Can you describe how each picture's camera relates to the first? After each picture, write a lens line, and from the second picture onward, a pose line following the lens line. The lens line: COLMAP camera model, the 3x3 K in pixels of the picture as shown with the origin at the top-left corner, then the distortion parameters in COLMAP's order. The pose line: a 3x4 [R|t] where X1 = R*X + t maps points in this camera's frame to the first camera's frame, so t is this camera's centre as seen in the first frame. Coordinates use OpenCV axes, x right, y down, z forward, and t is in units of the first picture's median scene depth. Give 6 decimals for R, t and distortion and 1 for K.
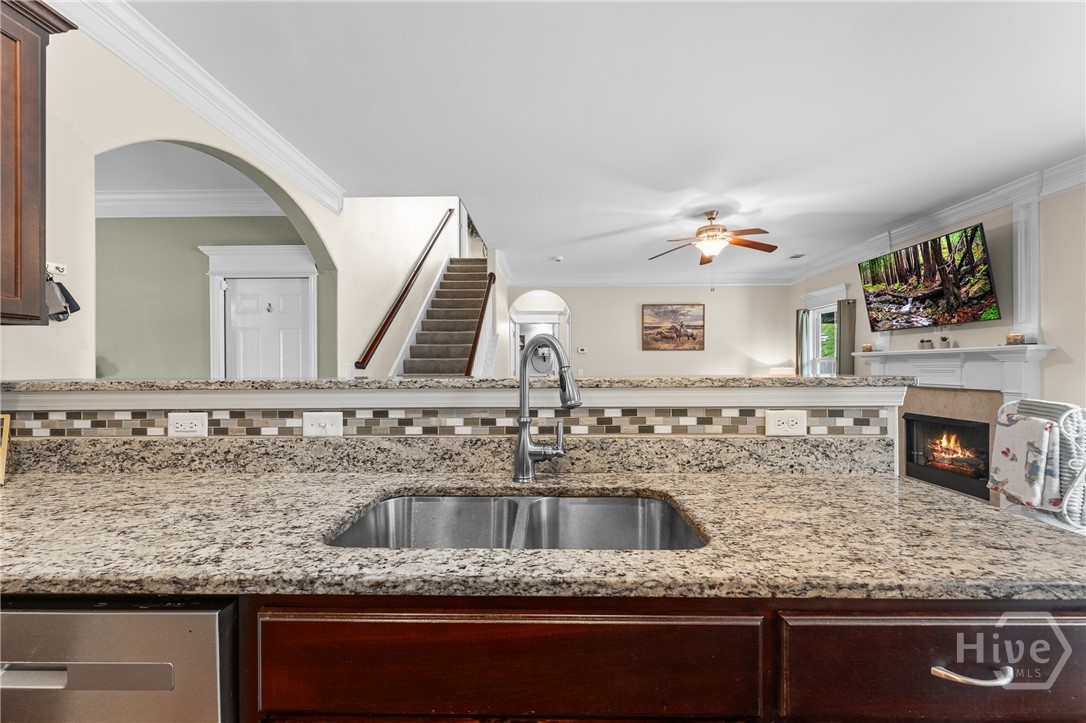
lens RADIAL K [[431.9, 0, 542.6], [0, 431.9, 363.7], [0, 0, 1]] dist [0.001461, -0.000334]
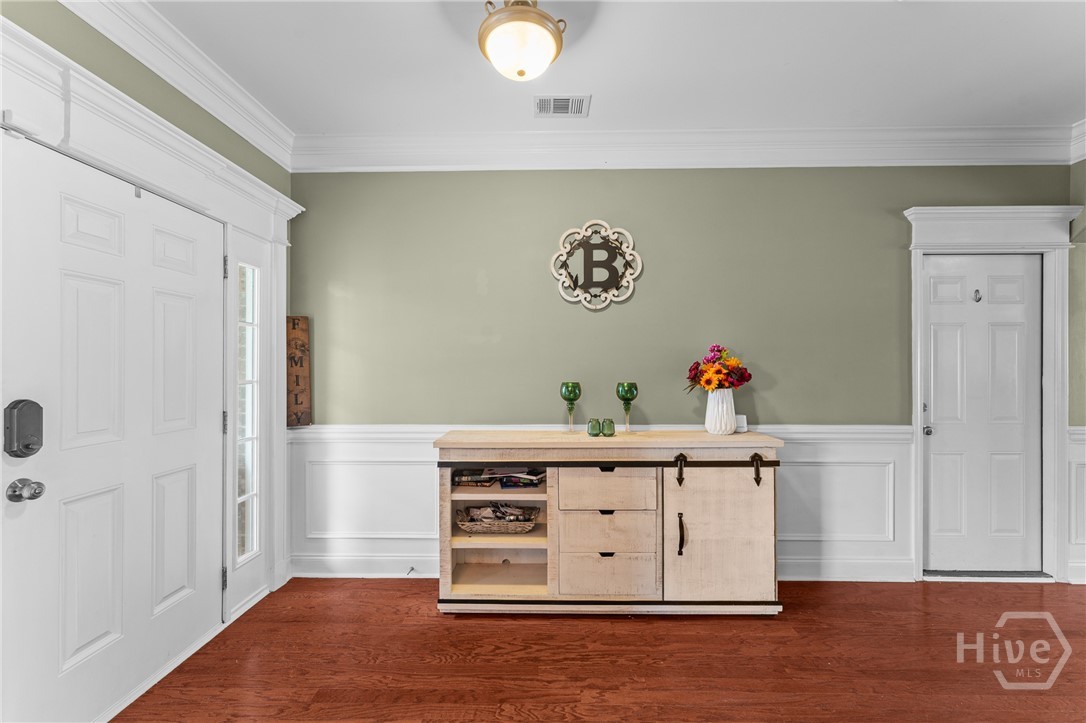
lens RADIAL K [[435.7, 0, 543.8], [0, 435.7, 370.0], [0, 0, 1]] dist [0.001528, -0.000684]
pose [[0.999986, 0.002712, -0.004463, -1.439751], [-0.002669, 0.999951, 0.009570, -0.013751], [0.004488, -0.009558, 0.999944, 0.299575]]
